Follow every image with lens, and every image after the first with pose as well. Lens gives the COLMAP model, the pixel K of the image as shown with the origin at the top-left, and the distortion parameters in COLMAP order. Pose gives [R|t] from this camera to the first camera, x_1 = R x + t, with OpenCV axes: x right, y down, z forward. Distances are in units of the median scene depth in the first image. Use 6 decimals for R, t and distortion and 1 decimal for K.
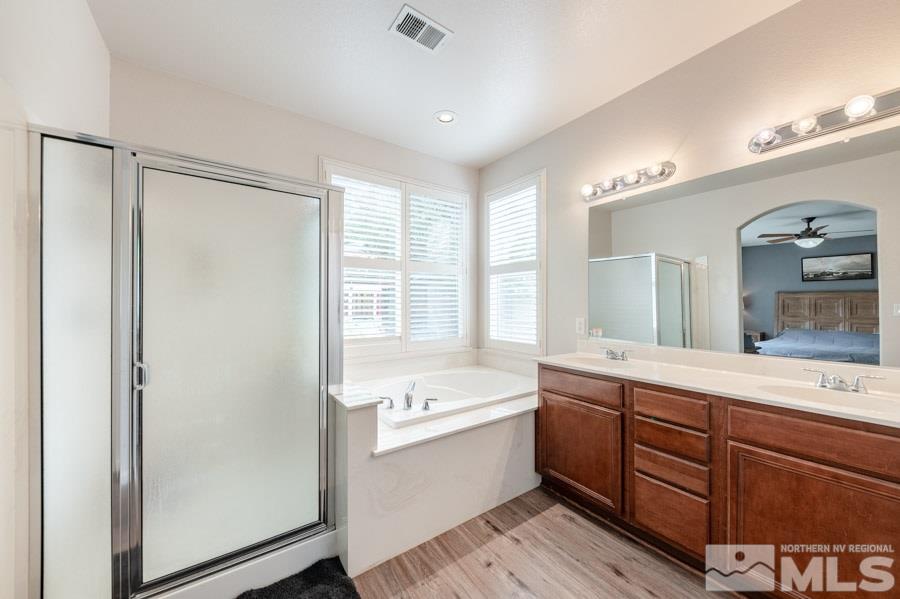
lens RADIAL K [[313.3, 0, 448.5], [0, 313.3, 300.8], [0, 0, 1]] dist [0.002773, -0.000387]
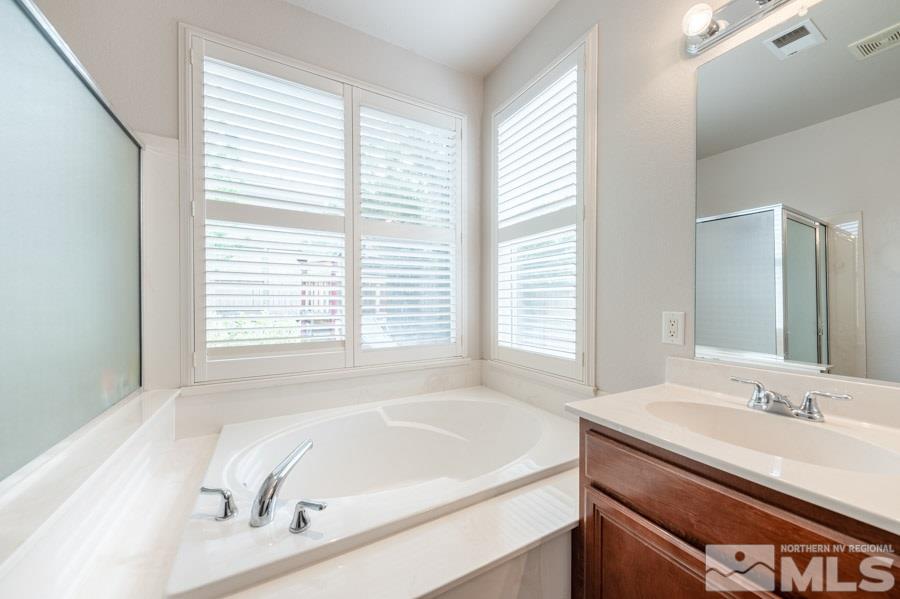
lens RADIAL K [[313.3, 0, 451.3], [0, 313.3, 301.2], [0, 0, 1]] dist [0.002773, -0.000387]
pose [[0.994055, -0.001681, -0.108868, 0.119631], [0.003429, 0.999868, 0.015866, 0.026562], [0.108827, -0.016145, 0.993930, 0.421303]]
